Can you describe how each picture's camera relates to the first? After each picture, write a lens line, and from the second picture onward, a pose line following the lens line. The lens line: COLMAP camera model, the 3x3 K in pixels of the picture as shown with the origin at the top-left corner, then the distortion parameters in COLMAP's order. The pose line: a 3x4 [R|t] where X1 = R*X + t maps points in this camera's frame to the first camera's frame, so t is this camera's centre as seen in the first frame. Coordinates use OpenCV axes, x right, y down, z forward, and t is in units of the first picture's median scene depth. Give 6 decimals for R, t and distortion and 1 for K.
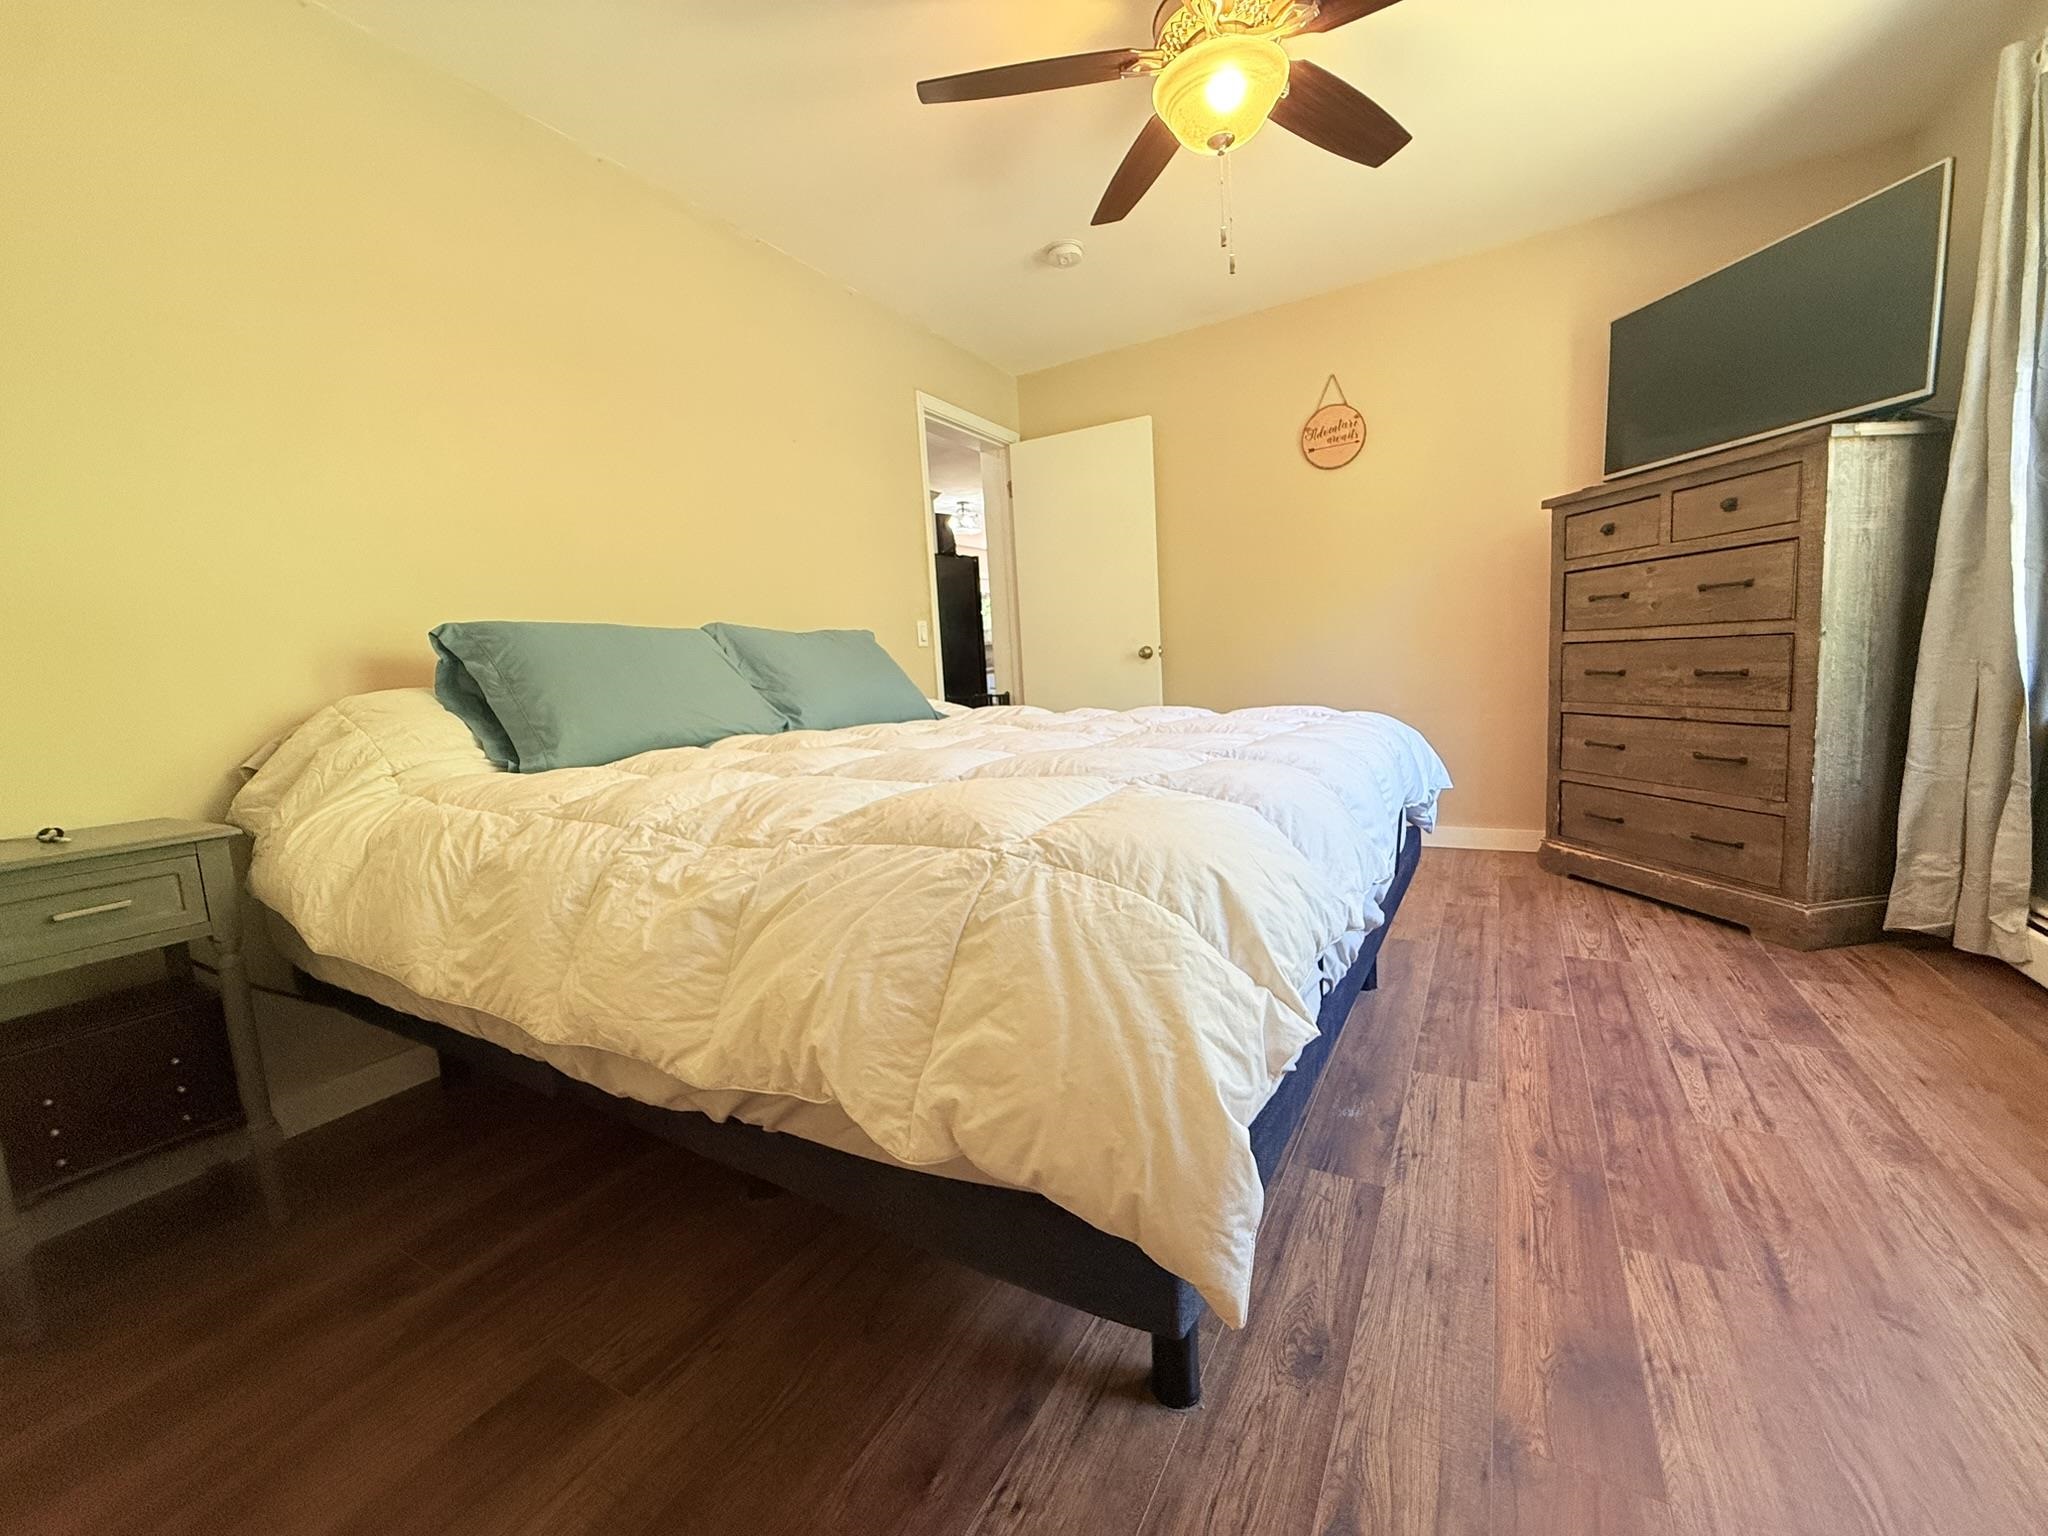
lens RADIAL K [[816.7, 0, 1026.1], [0, 816.7, 767.5], [0, 0, 1]] dist [-0.000079, 0.000341]
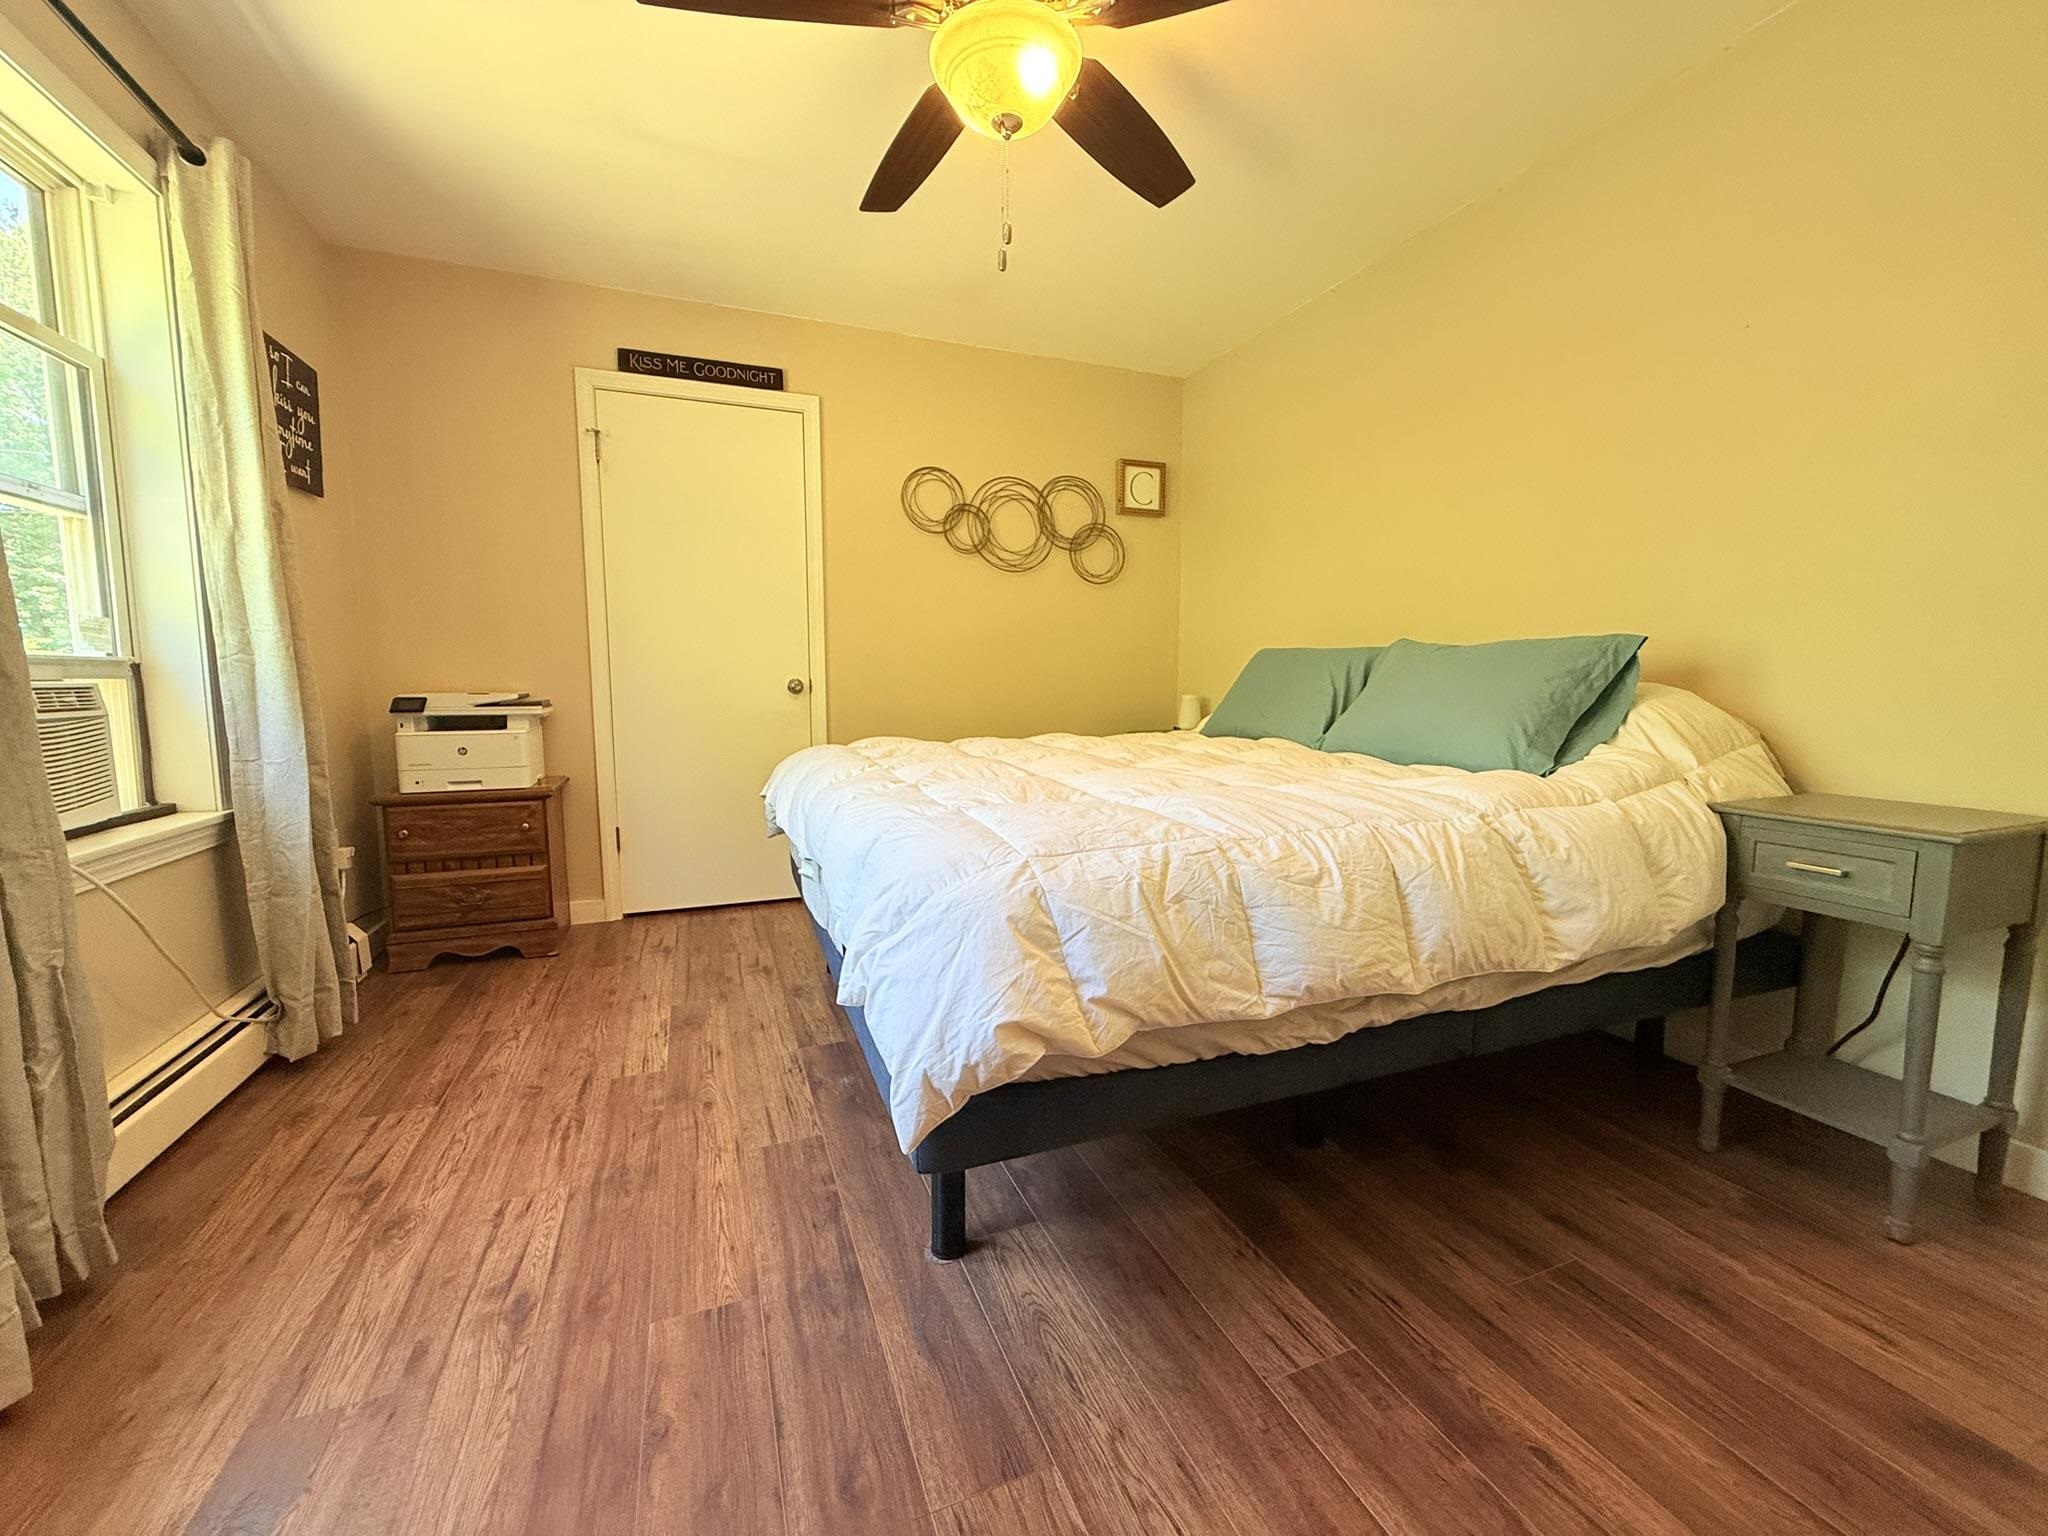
lens RADIAL K [[816.7, 0, 1019.6], [0, 816.7, 764.8], [0, 0, 1]] dist [-0.000079, 0.000341]
pose [[-0.619278, 0.142224, -0.772183, 0.887369], [-0.057773, 0.972538, 0.225460, -0.266722], [0.783043, 0.184234, -0.594055, 1.463578]]
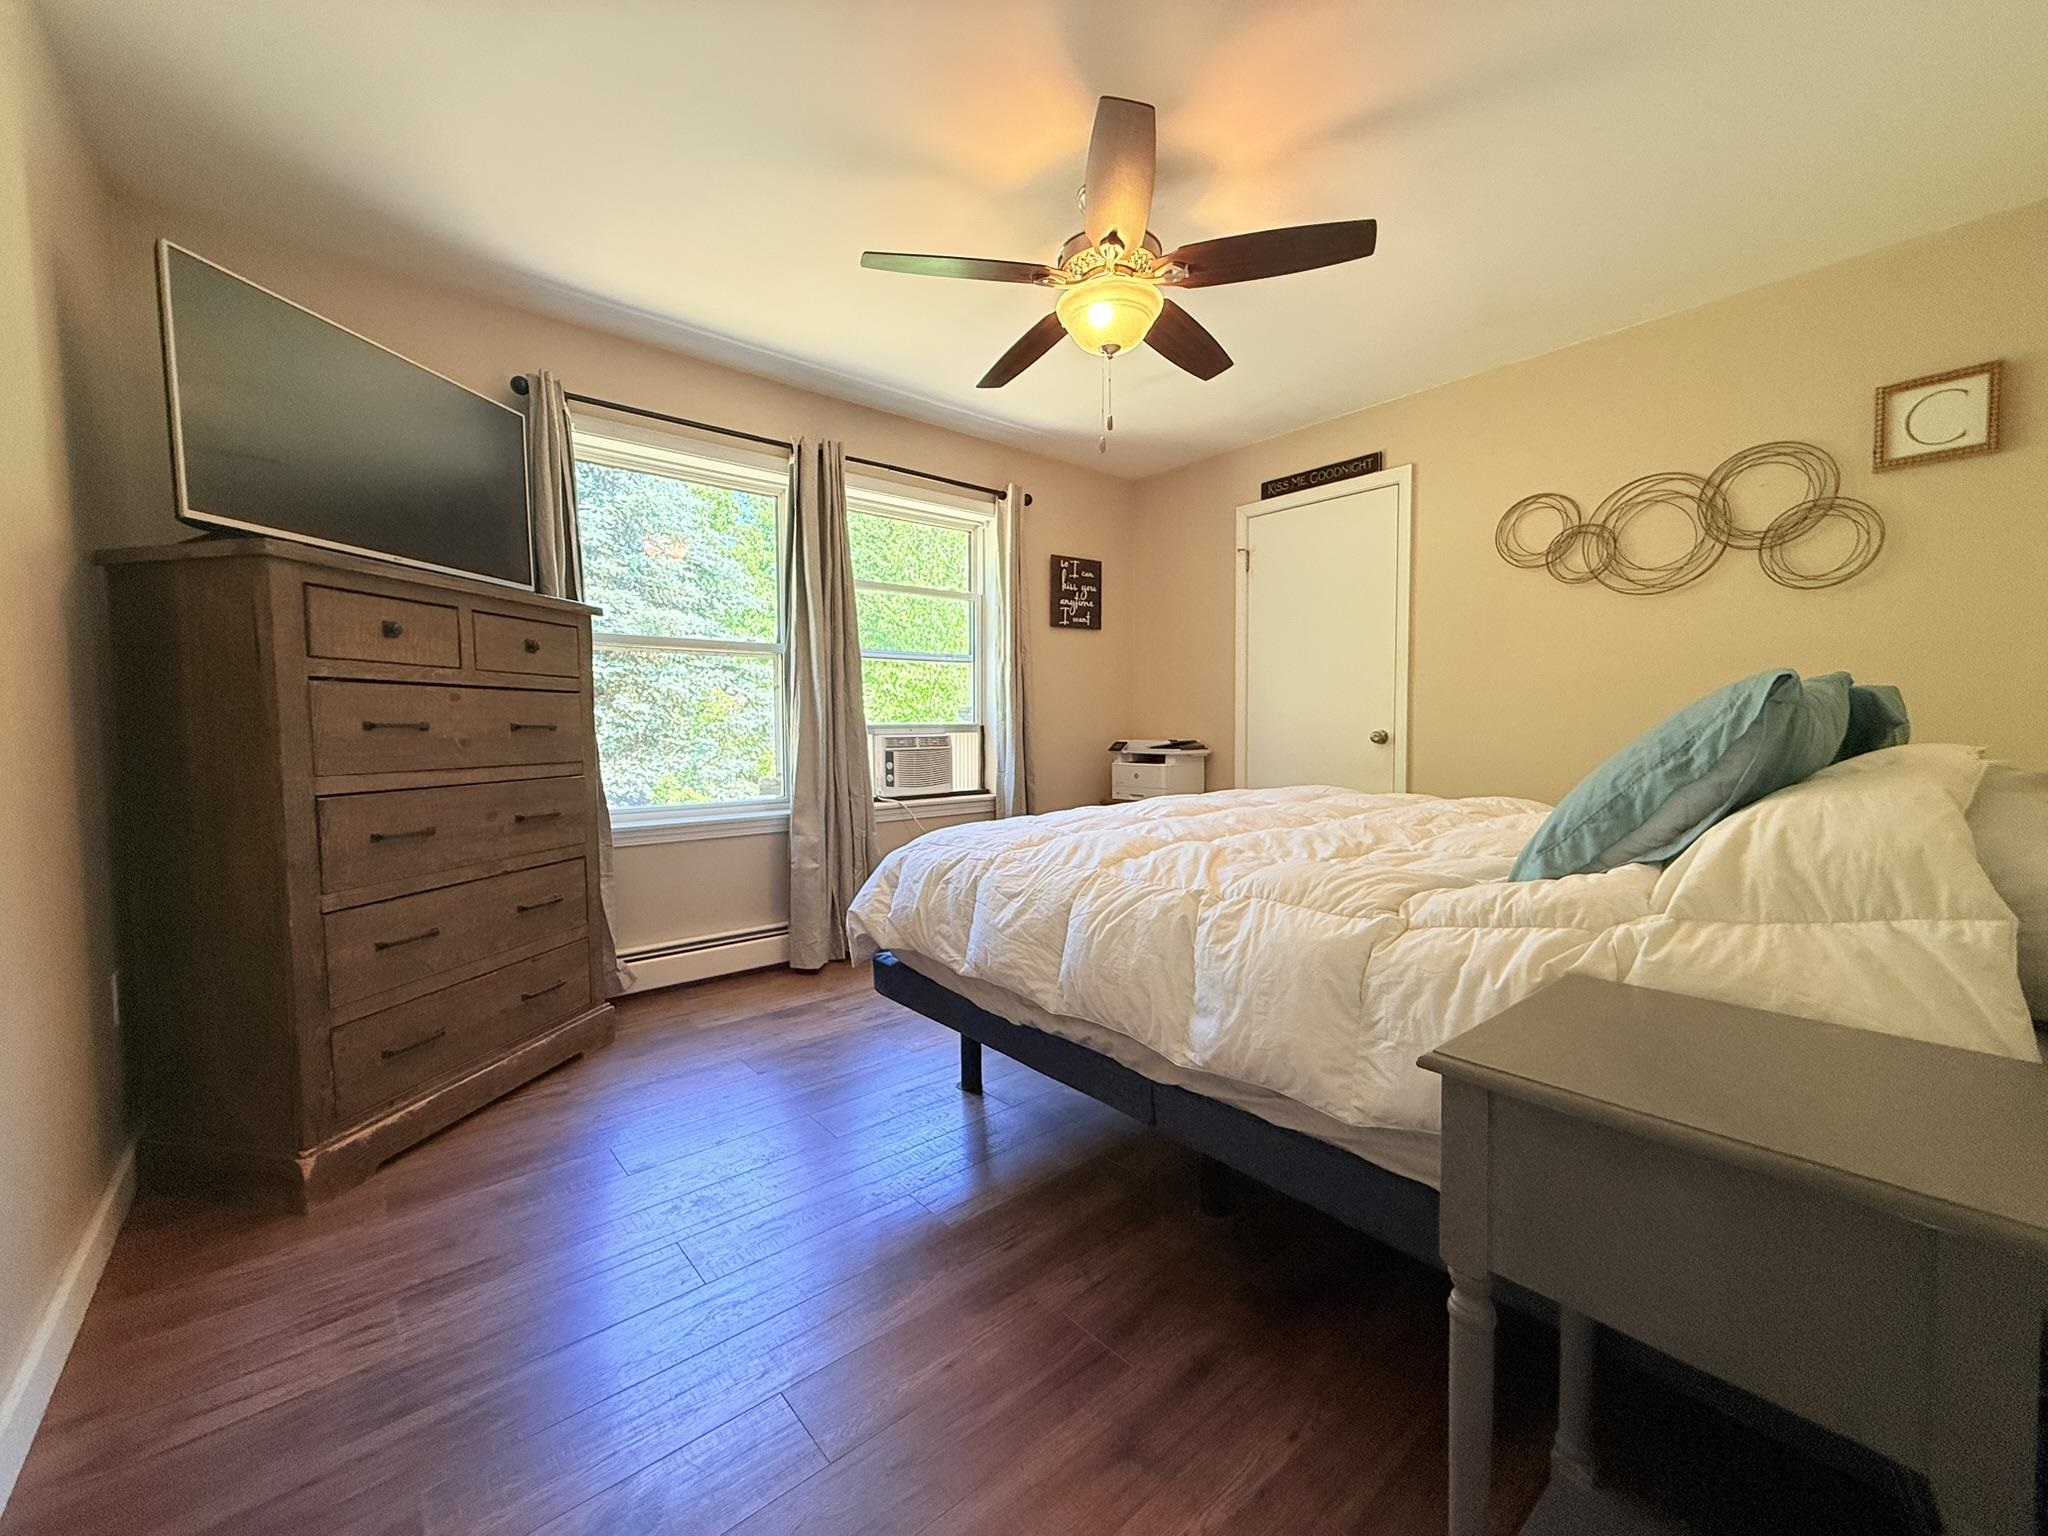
lens RADIAL K [[816.7, 0, 1023.3], [0, 816.7, 770.5], [0, 0, 1]] dist [-0.000079, 0.000341]
pose [[-0.940883, 0.049792, 0.335053, -0.020870], [0.105719, 0.982894, 0.150809, -0.302912], [-0.321813, 0.177315, -0.930052, 2.035770]]
